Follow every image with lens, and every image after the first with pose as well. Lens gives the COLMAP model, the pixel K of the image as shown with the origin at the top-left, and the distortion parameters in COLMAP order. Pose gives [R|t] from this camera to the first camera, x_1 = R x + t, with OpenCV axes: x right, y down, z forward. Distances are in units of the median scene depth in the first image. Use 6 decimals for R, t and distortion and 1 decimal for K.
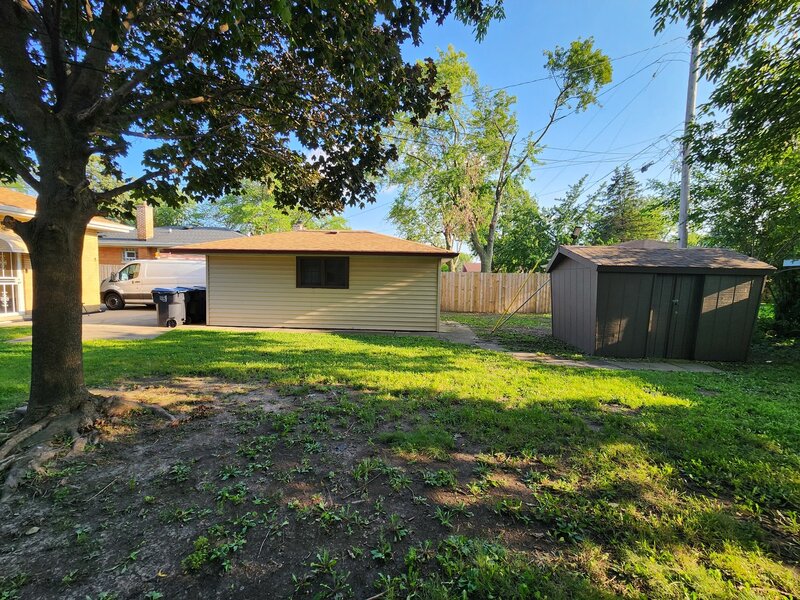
lens RADIAL K [[325.5, 0, 400.0], [0, 325.5, 300.0], [0, 0, 1]] dist [0.001505, 0.000313]
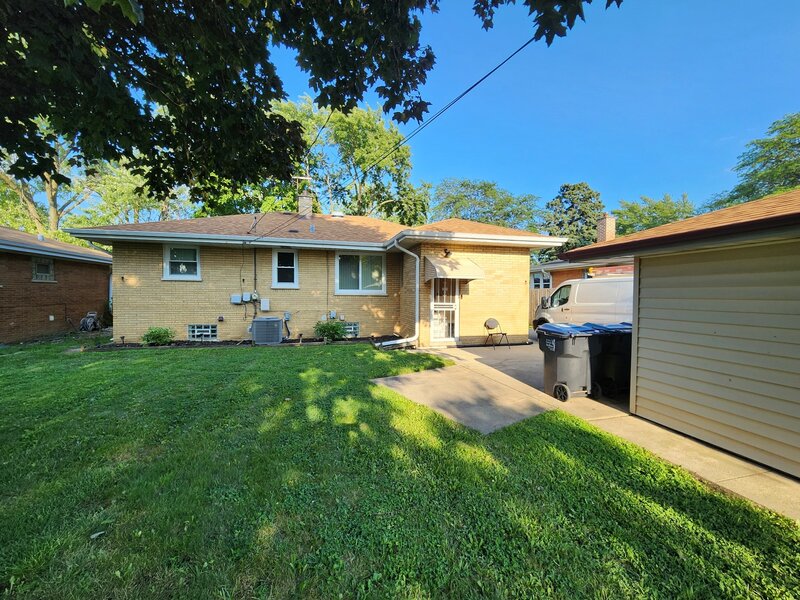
lens RADIAL K [[325.5, 0, 400.0], [0, 325.5, 300.0], [0, 0, 1]] dist [0.001505, 0.000313]
pose [[0.251740, 0.000754, -0.967795, -0.244294], [-0.070130, 0.997385, -0.017465, -0.049658], [0.965251, 0.072268, 0.251135, 0.581398]]
